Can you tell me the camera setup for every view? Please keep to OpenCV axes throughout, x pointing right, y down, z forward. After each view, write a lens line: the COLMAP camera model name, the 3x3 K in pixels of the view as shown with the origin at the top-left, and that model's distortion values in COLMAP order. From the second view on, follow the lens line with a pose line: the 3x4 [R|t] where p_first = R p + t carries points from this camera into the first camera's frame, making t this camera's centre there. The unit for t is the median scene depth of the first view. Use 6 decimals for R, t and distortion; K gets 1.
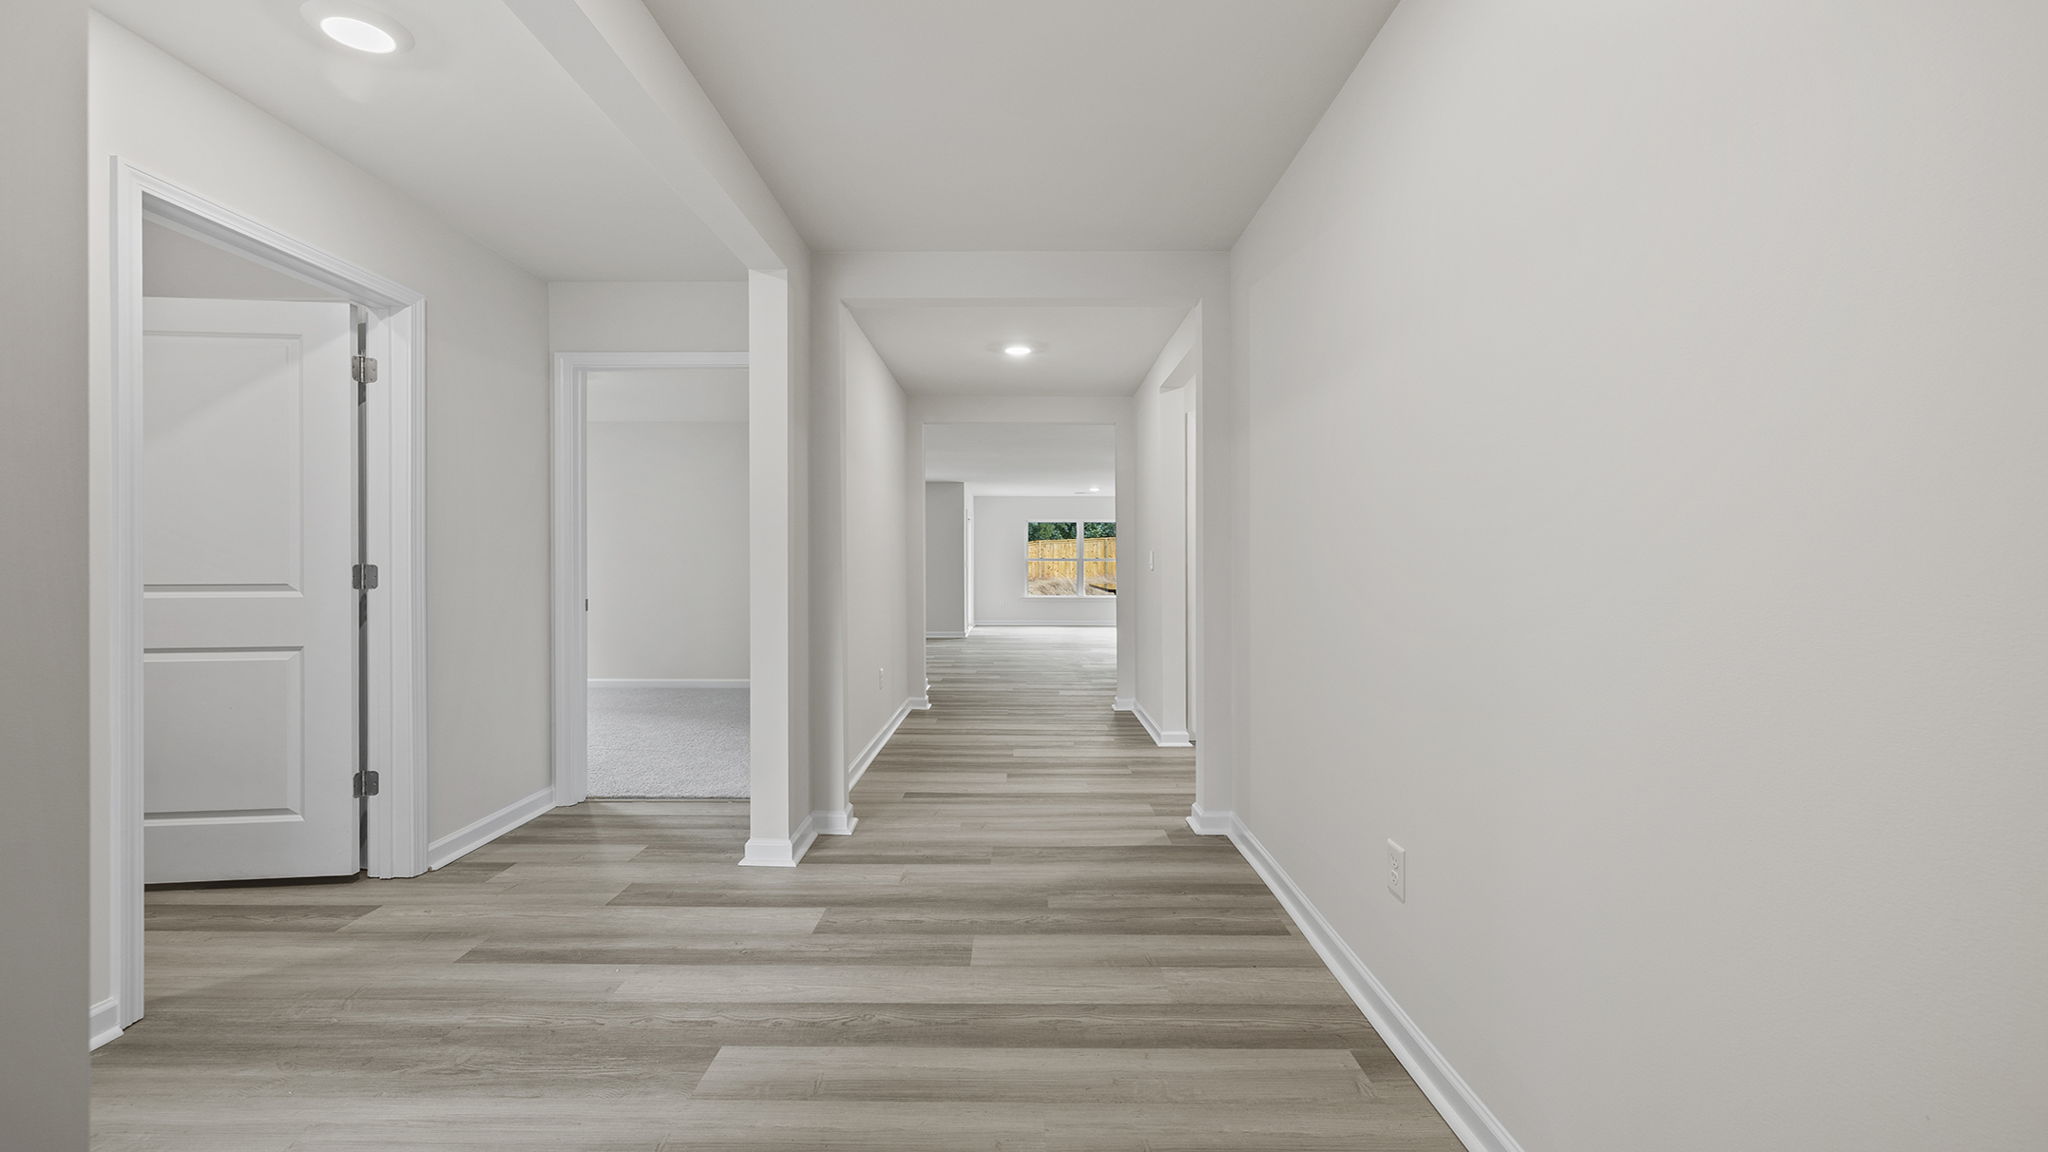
lens RADIAL K [[891.9, 0, 1017.0], [0, 891.9, 574.9], [0, 0, 1]] dist [0.003252, -0.000139]
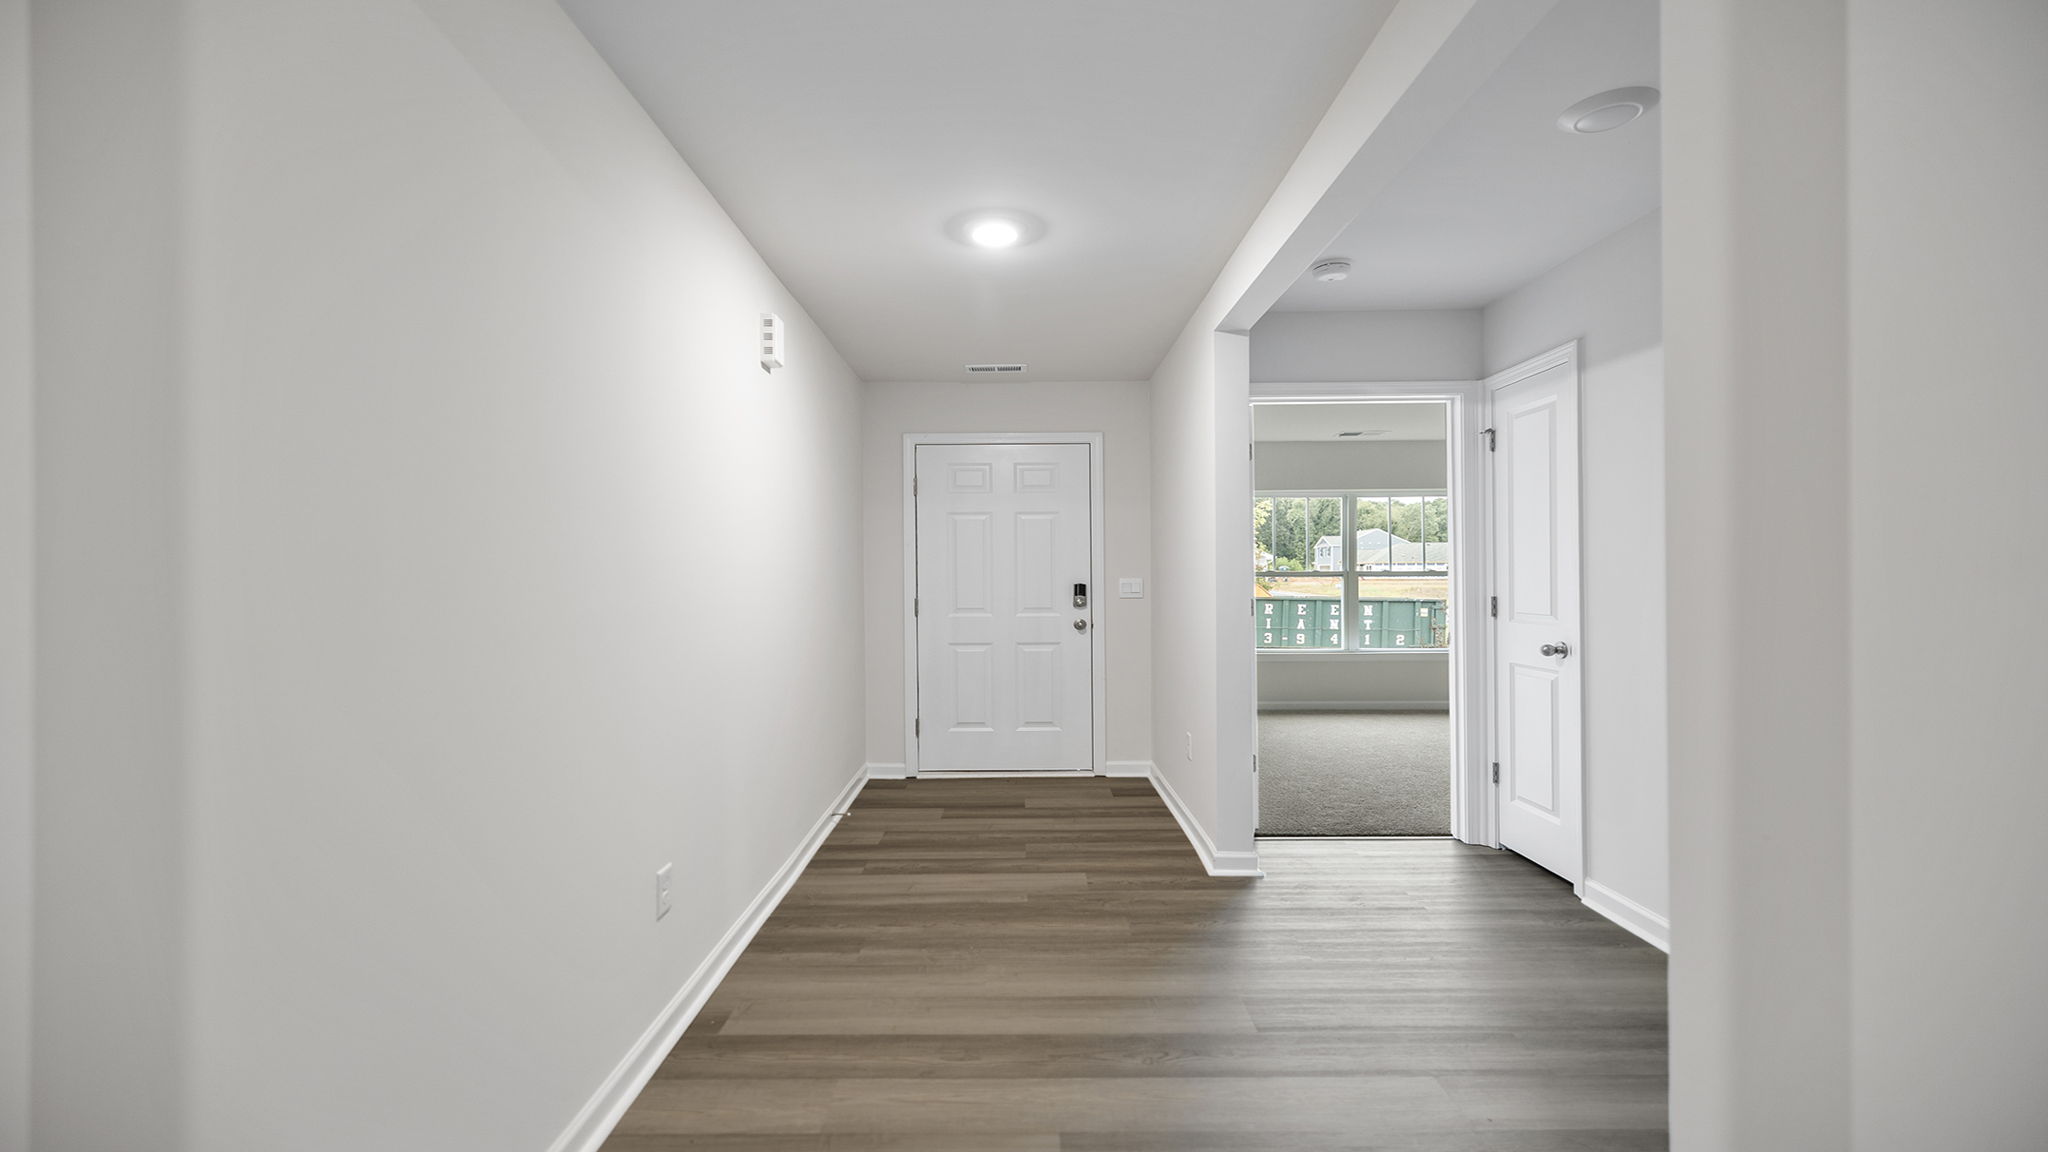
lens RADIAL K [[891.9, 0, 1017.0], [0, 891.9, 574.9], [0, 0, 1]] dist [0.003252, -0.000139]
pose [[-0.999976, 0.003597, -0.006004, -0.013610], [0.003541, 0.999951, 0.009219, -0.074777], [0.006037, 0.009197, -0.999939, 2.101226]]
